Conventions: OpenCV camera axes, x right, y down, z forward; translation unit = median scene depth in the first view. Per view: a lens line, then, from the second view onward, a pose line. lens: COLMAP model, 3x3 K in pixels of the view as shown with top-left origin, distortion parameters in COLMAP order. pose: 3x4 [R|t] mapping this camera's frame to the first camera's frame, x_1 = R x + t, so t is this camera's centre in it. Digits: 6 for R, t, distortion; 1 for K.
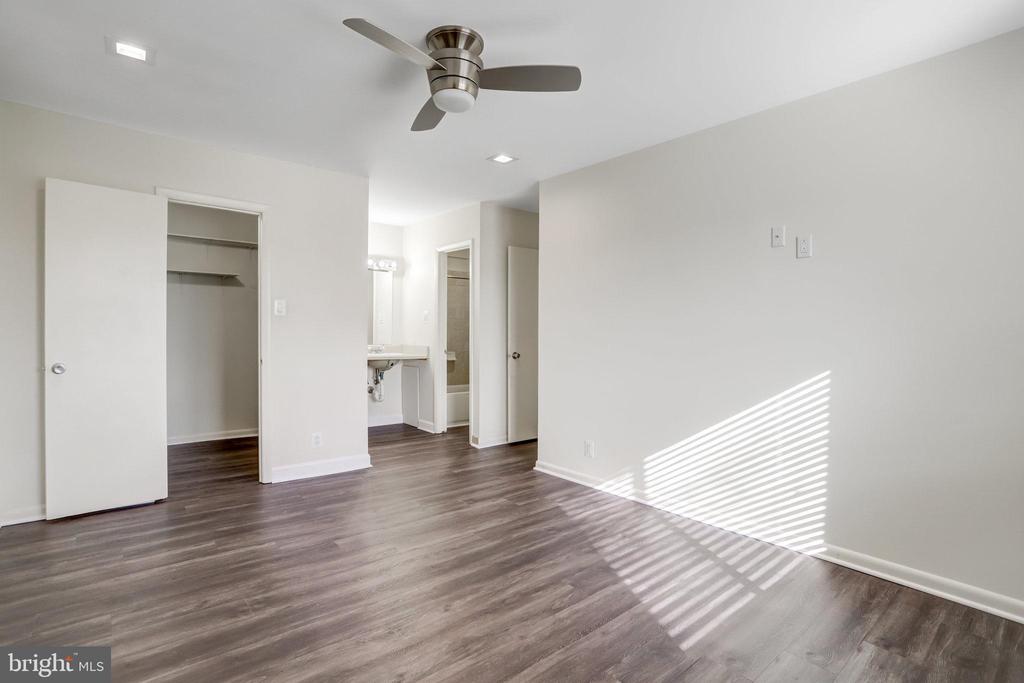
lens RADIAL K [[499.2, 0, 511.6], [0, 499.2, 334.6], [0, 0, 1]] dist [-0.081445, 0.041234]
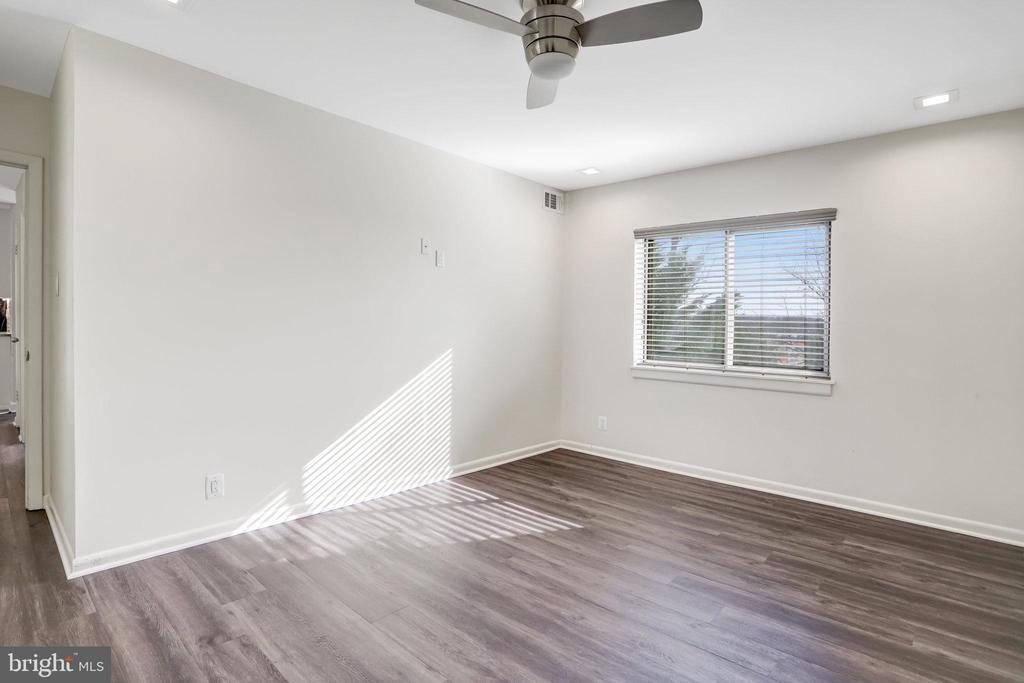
lens RADIAL K [[499.2, 0, 511.6], [0, 499.2, 334.6], [0, 0, 1]] dist [-0.081445, 0.041234]
pose [[-0.125167, -0.034520, 0.991535, -0.823623], [-0.019371, 0.999289, 0.032344, -0.018274], [-0.991947, -0.015159, -0.125746, 0.991797]]
